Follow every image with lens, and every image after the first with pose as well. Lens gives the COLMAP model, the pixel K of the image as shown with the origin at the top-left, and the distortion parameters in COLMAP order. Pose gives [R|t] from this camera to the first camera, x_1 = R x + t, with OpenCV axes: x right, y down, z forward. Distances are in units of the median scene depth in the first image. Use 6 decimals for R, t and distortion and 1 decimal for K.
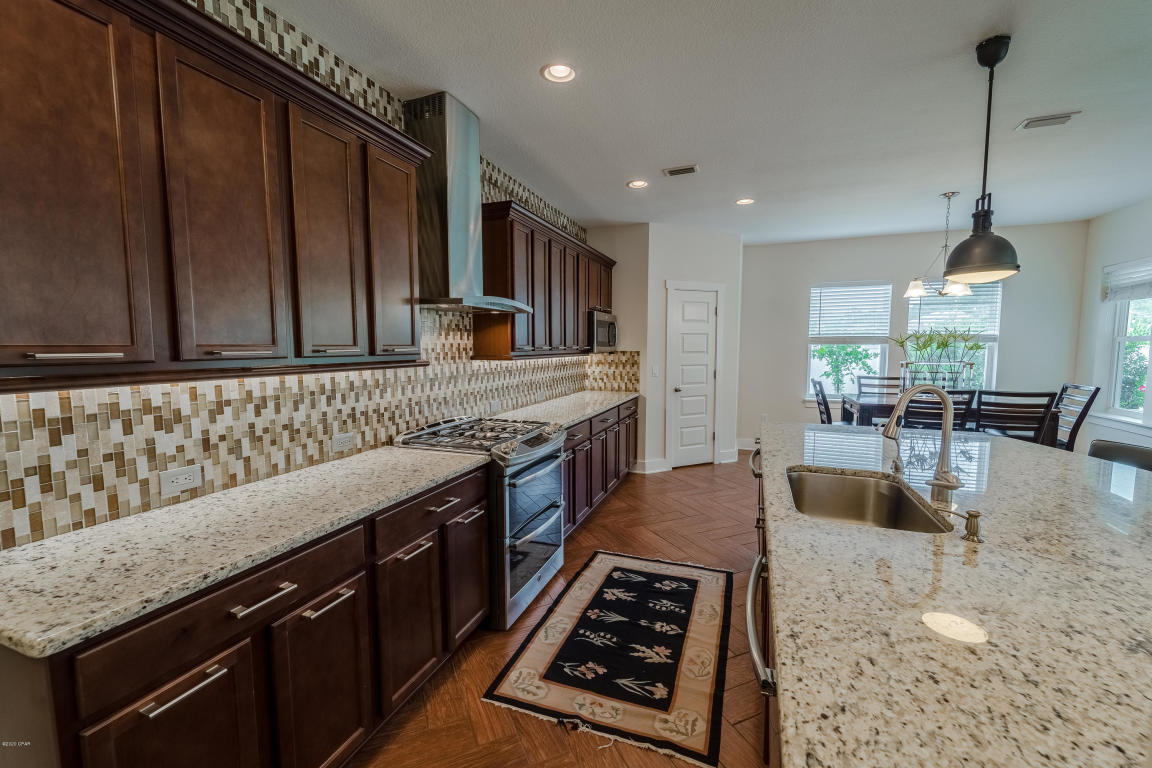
lens RADIAL K [[476.7, 0, 572.8], [0, 476.7, 387.3], [0, 0, 1]] dist [0.003578, -0.002274]
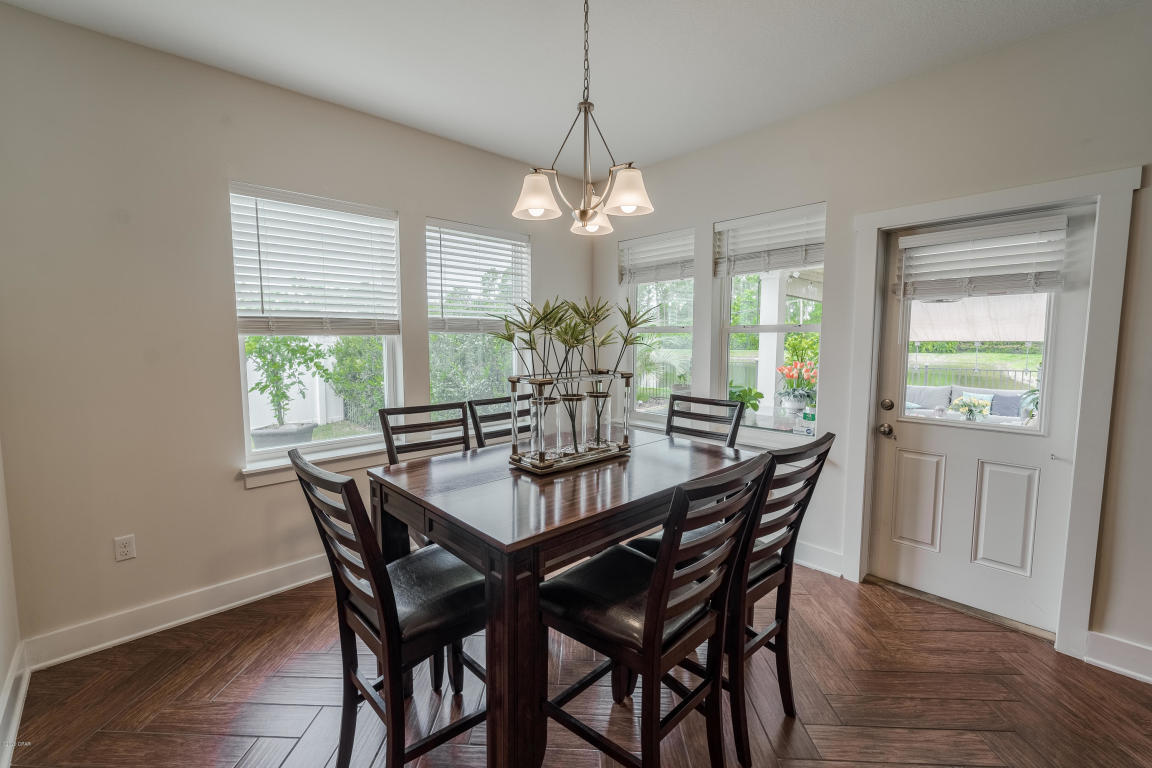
lens RADIAL K [[476.7, 0, 560.6], [0, 476.7, 380.0], [0, 0, 1]] dist [0.003578, -0.002274]
pose [[0.454668, -0.078837, 0.887165, 0.650050], [0.078438, 0.995749, 0.048288, -0.127330], [-0.887200, 0.047632, 0.458919, 1.452231]]
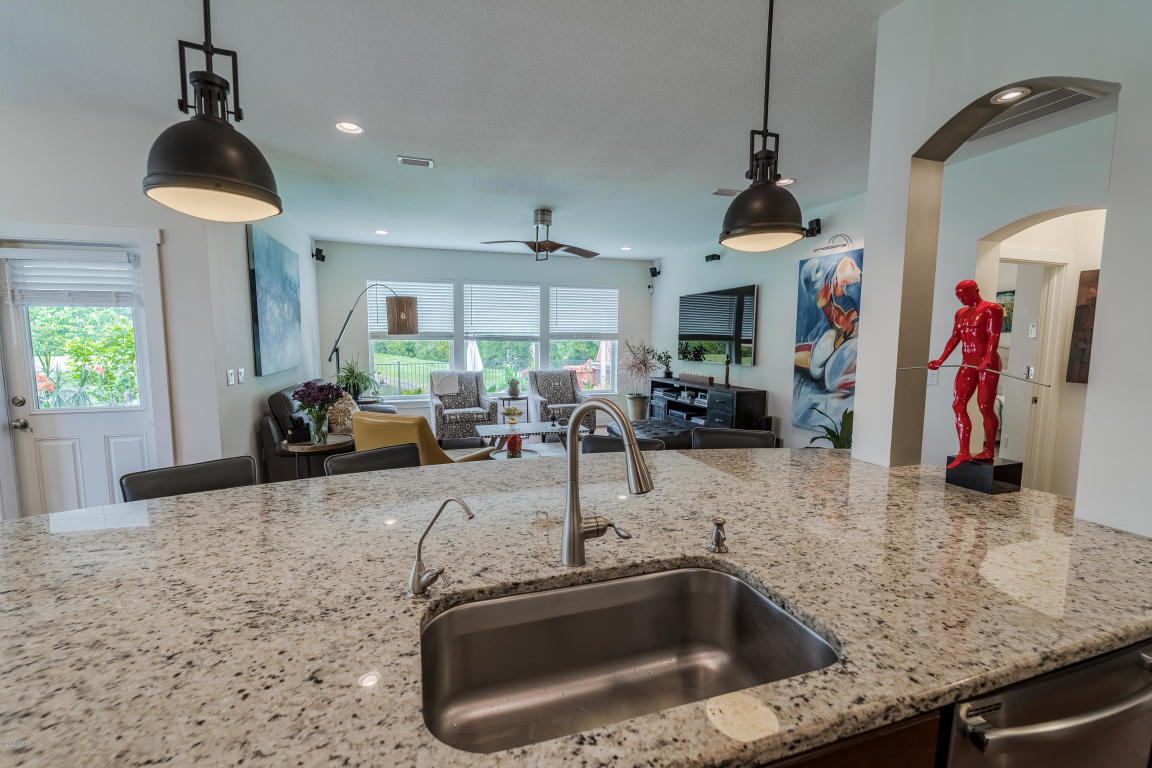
lens RADIAL K [[476.7, 0, 564.7], [0, 476.7, 386.1], [0, 0, 1]] dist [0.003578, -0.002274]
pose [[-0.624793, -0.075598, 0.777122, 0.174928], [0.066718, 0.986492, 0.149606, -0.081903], [-0.777934, 0.145321, -0.611310, 0.941539]]
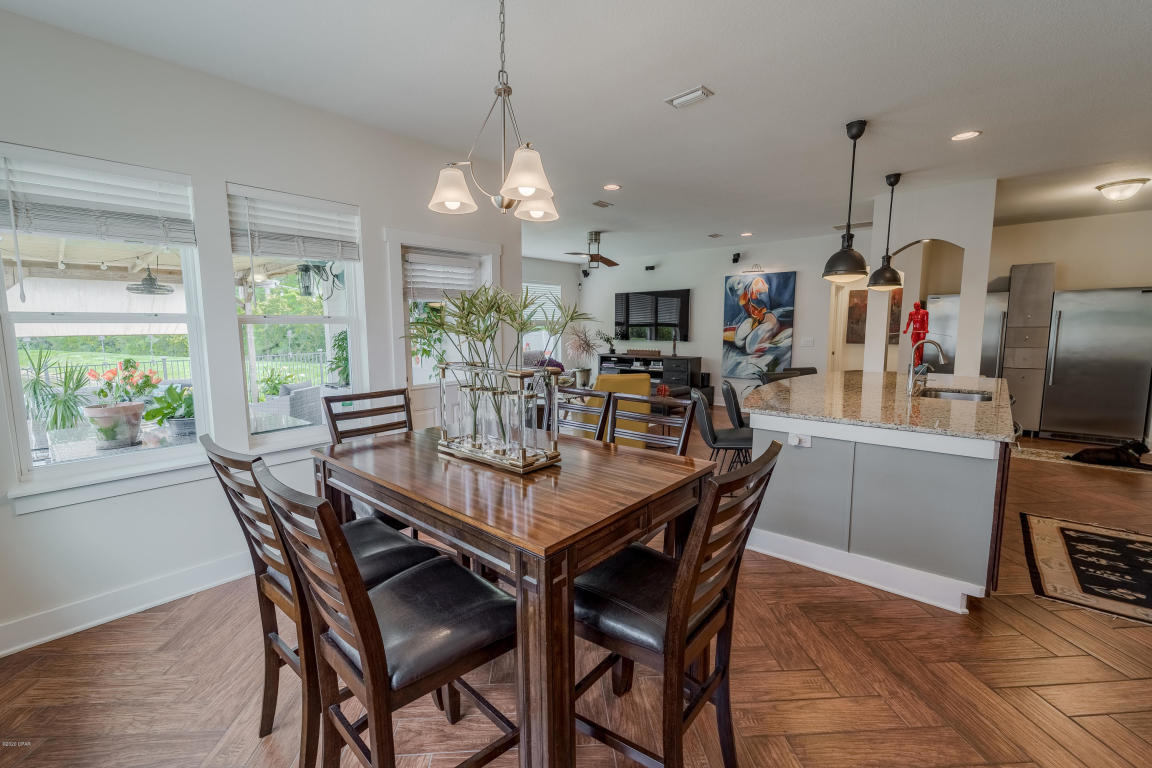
lens RADIAL K [[476.7, 0, 564.4], [0, 476.7, 380.4], [0, 0, 1]] dist [0.003578, -0.002274]
pose [[-0.933271, -0.030837, 0.357848, 1.006957], [0.041362, 0.980452, 0.192363, -0.213395], [-0.356784, 0.194328, -0.913751, 2.453495]]
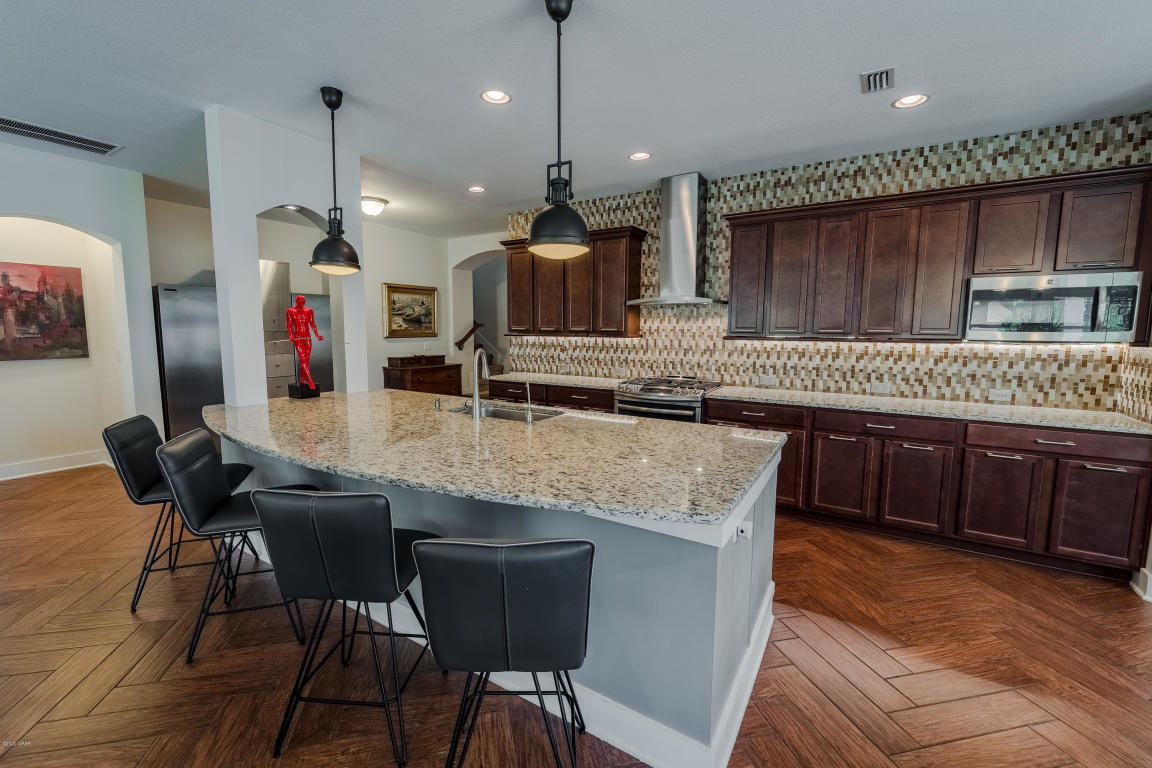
lens RADIAL K [[476.7, 0, 563.3], [0, 476.7, 379.6], [0, 0, 1]] dist [0.003578, -0.002274]
pose [[-0.204167, 0.106715, -0.973102, 1.567382], [-0.091448, 0.987615, 0.127494, -0.095400], [0.974655, 0.115019, -0.191879, 1.082706]]
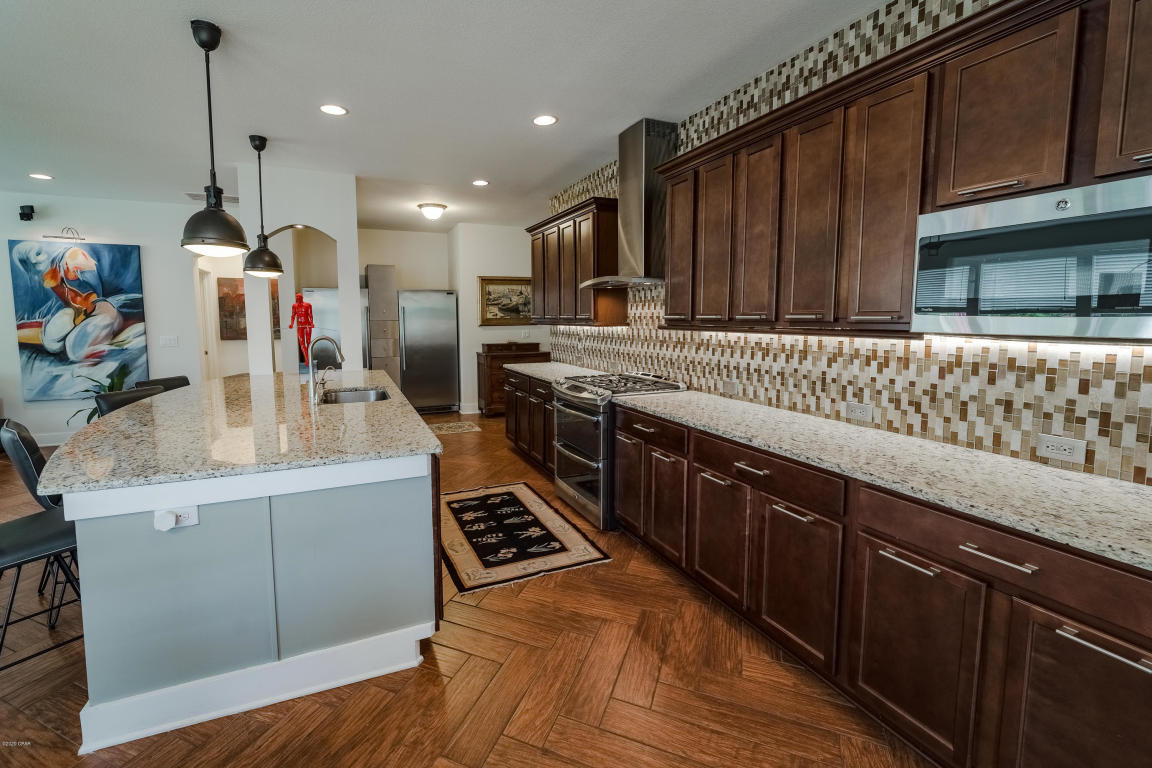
lens RADIAL K [[495.6, 0, 538.9], [0, 495.6, 363.4], [0, 0, 1]] dist [0.003281, -0.001005]
pose [[-0.736882, 0.071412, -0.672239, 0.962213], [-0.052293, 0.985404, 0.162001, -0.179701], [0.673996, 0.154529, -0.722392, 2.038800]]
